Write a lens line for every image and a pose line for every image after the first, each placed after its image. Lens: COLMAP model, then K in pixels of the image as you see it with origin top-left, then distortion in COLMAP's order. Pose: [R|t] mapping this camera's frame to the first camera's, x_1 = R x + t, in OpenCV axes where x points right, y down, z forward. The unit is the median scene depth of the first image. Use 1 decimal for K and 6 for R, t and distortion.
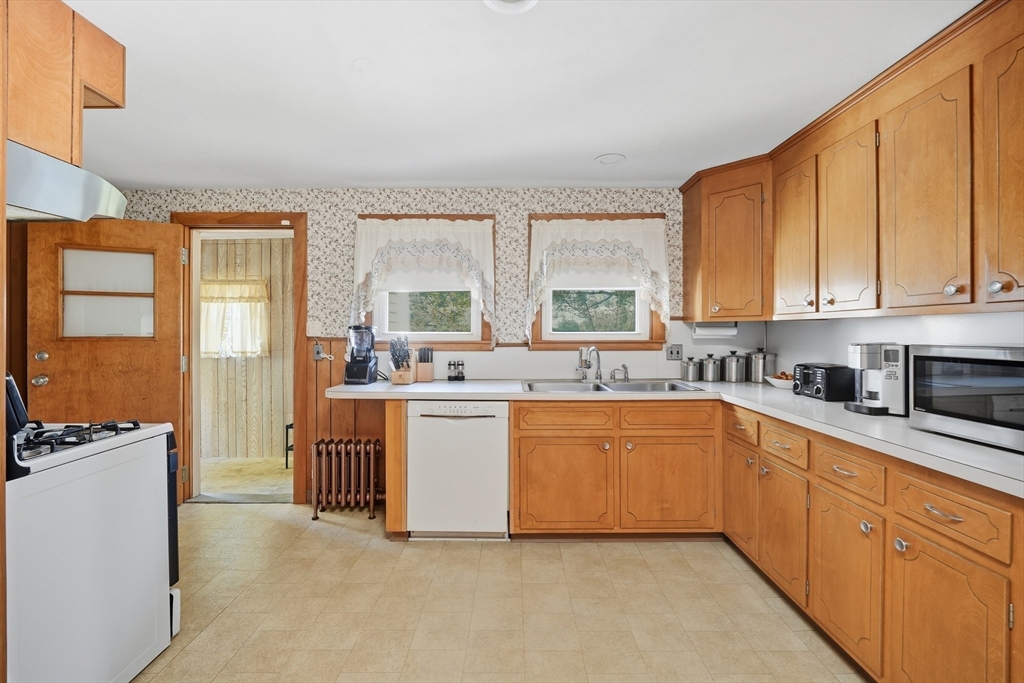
lens RADIAL K [[426.9, 0, 504.1], [0, 426.9, 332.5], [0, 0, 1]] dist [-0.001330, -0.004018]
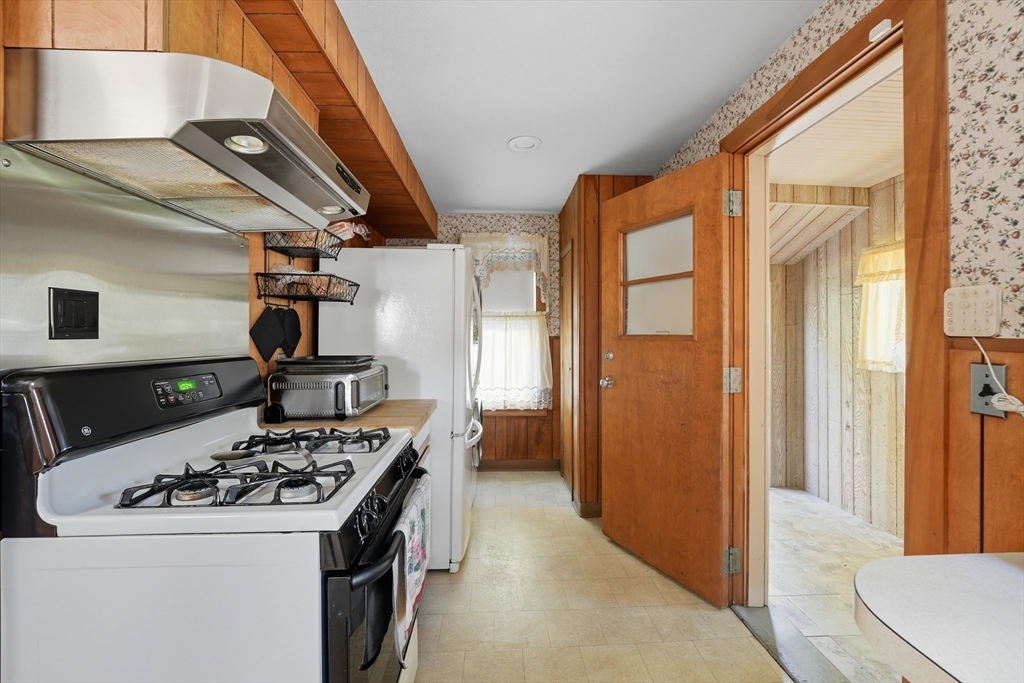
lens RADIAL K [[426.9, 0, 509.3], [0, 426.9, 333.0], [0, 0, 1]] dist [-0.001330, -0.004018]
pose [[0.063150, -0.002638, -0.998001, -0.179028], [-0.000646, 0.999996, -0.002684, 0.009083], [0.998004, 0.000814, 0.063148, 0.707191]]
